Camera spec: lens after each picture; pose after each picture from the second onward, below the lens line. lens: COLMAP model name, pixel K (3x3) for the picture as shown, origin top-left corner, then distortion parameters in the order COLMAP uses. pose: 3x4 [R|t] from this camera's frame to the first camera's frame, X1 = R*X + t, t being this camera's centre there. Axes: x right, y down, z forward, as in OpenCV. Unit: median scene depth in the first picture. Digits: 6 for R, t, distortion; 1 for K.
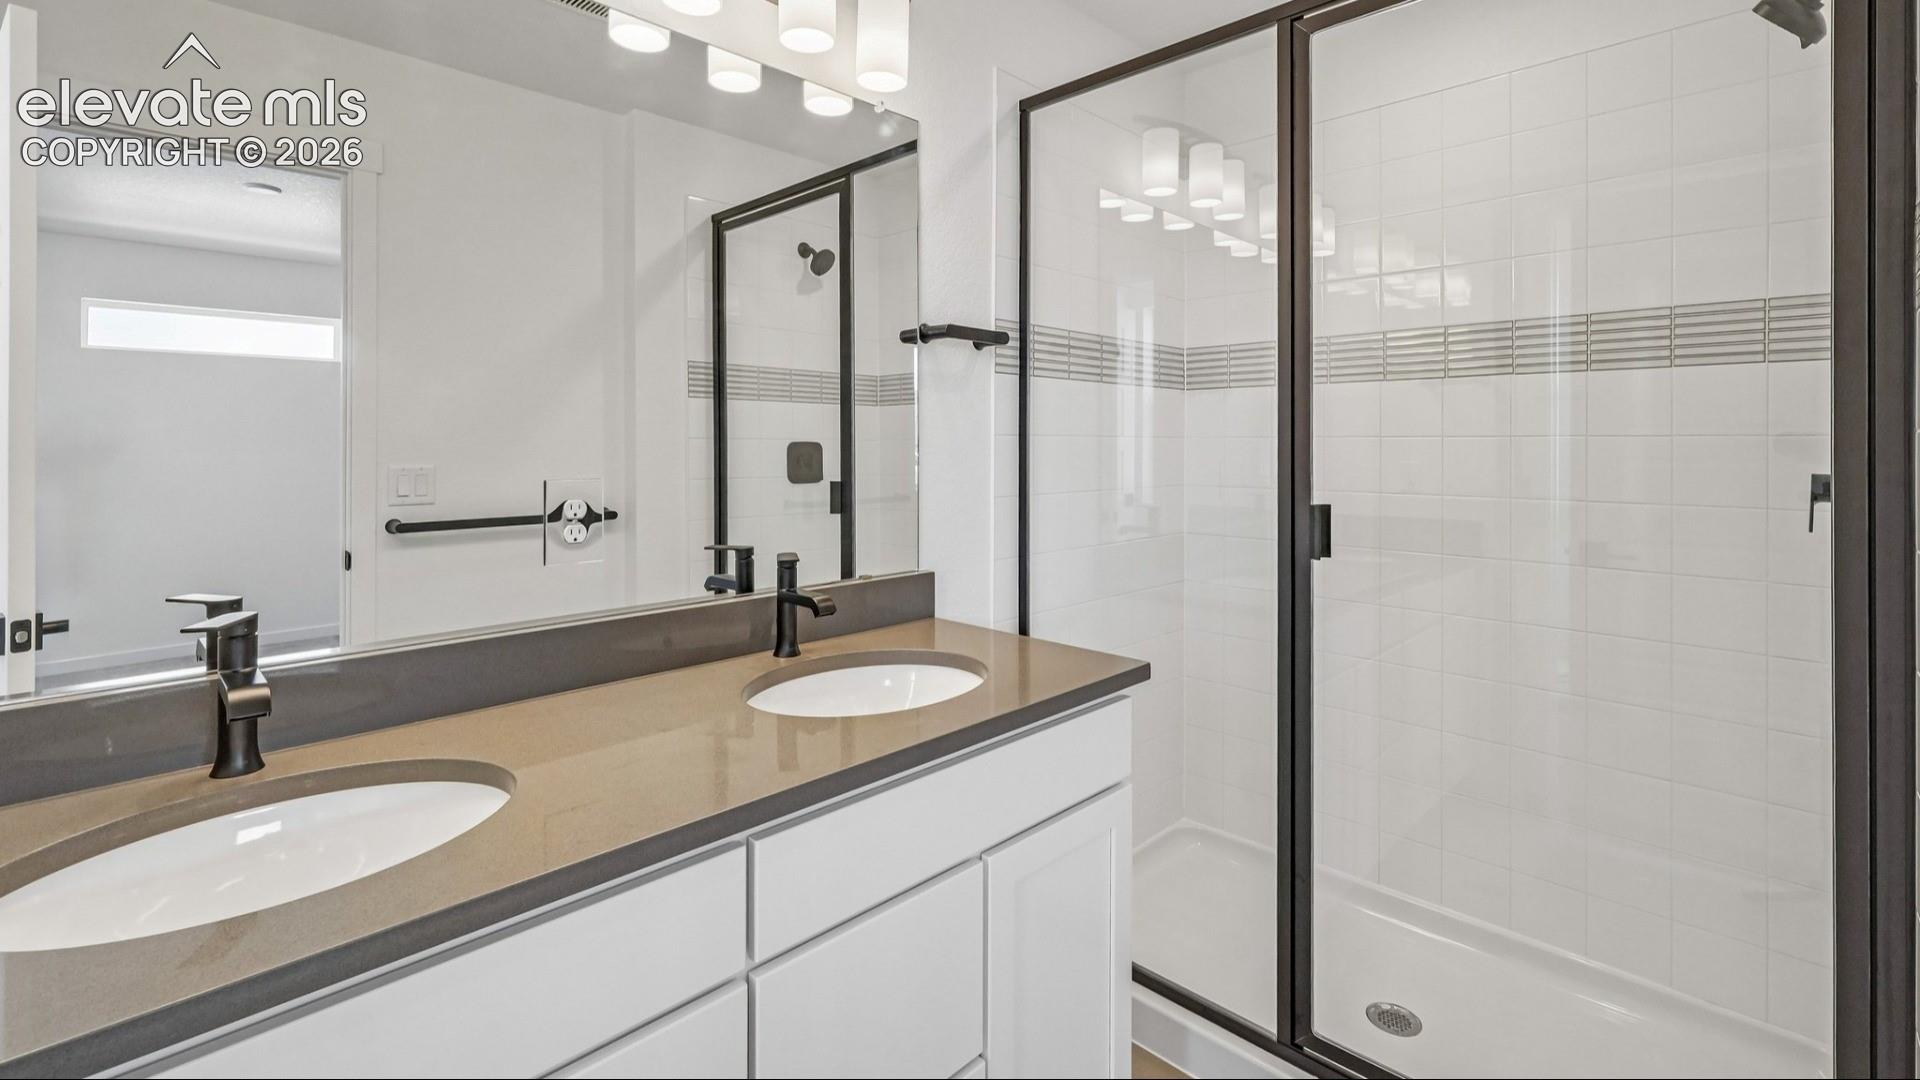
lens RADIAL K [[844.8, 0, 960.0], [0, 844.8, 540.0], [0, 0, 1]] dist [0.000016, 0.000080]
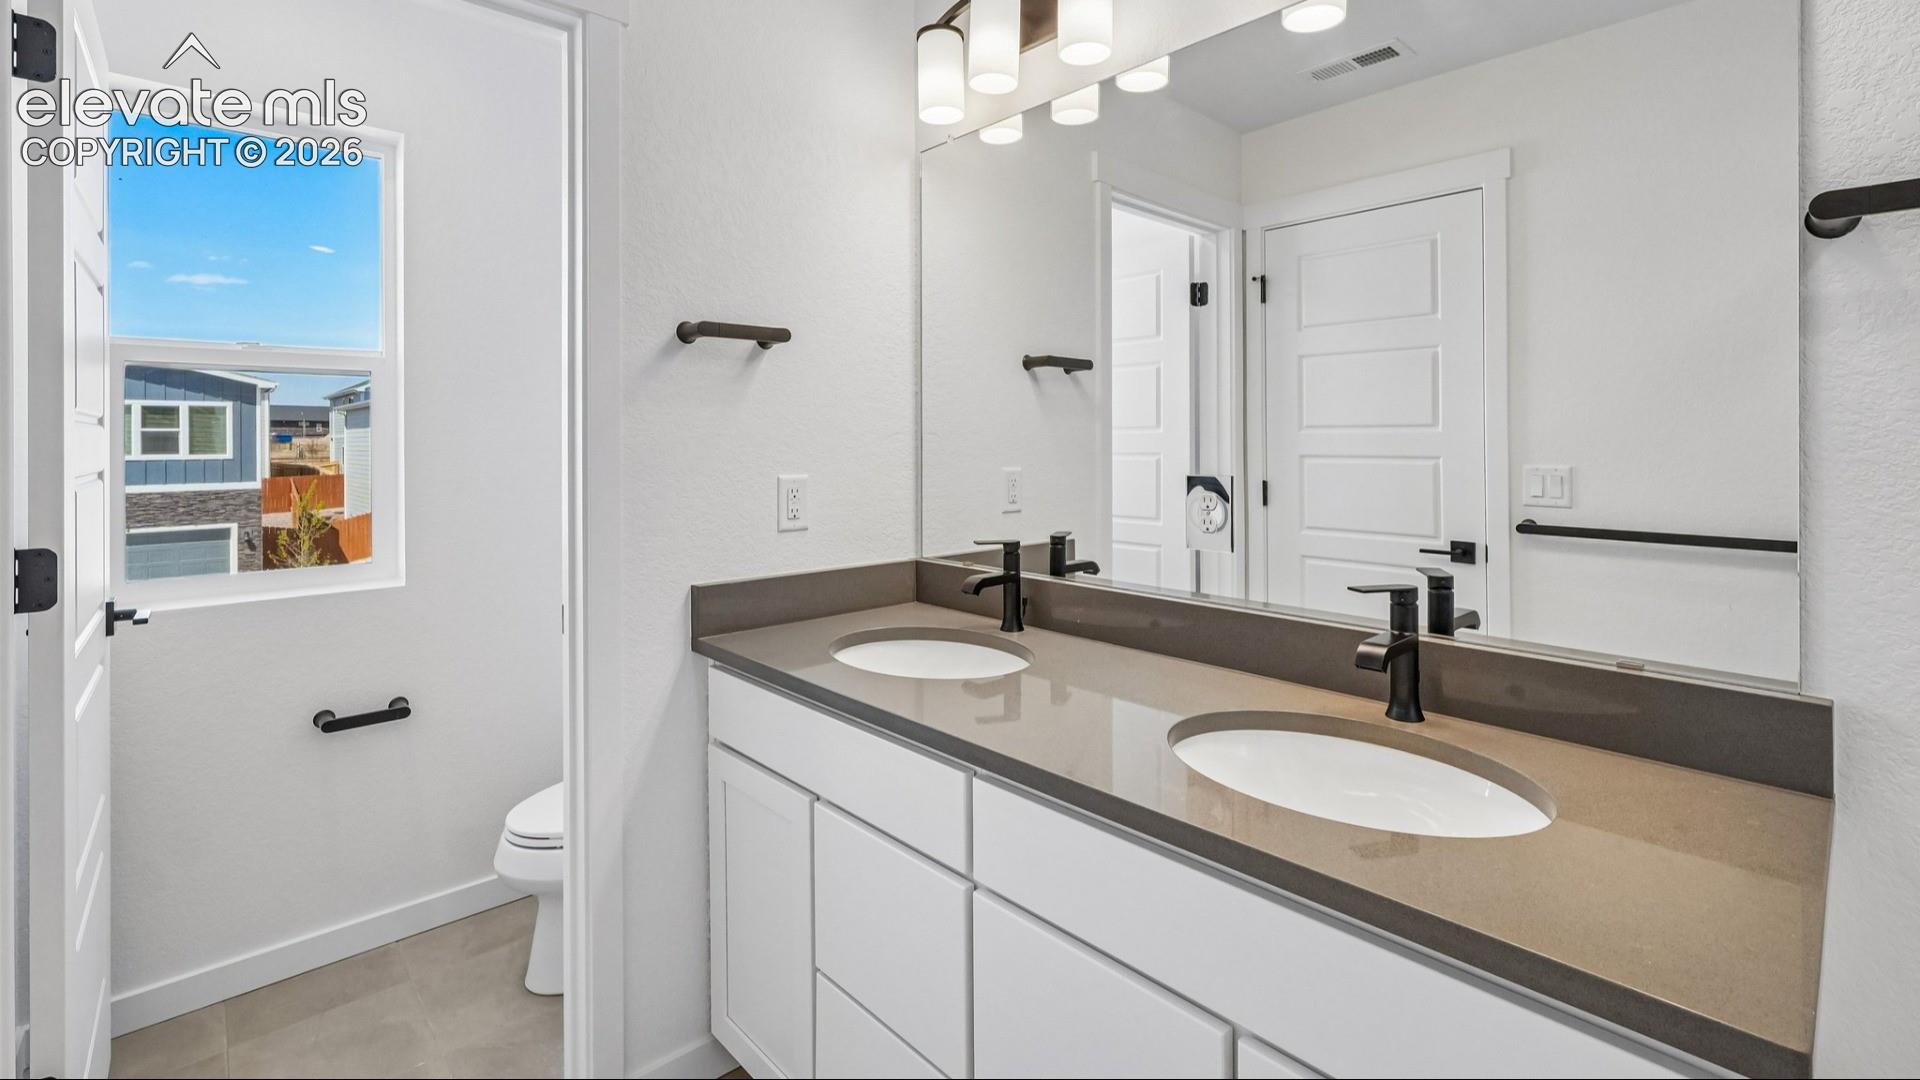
lens RADIAL K [[844.8, 0, 960.0], [0, 844.8, 540.0], [0, 0, 1]] dist [0.000016, 0.000080]
pose [[-0.054974, 0.109029, -0.992517, 0.355276], [-0.106781, 0.987678, 0.114412, -0.043537], [0.992762, 0.112272, -0.042655, 0.382751]]
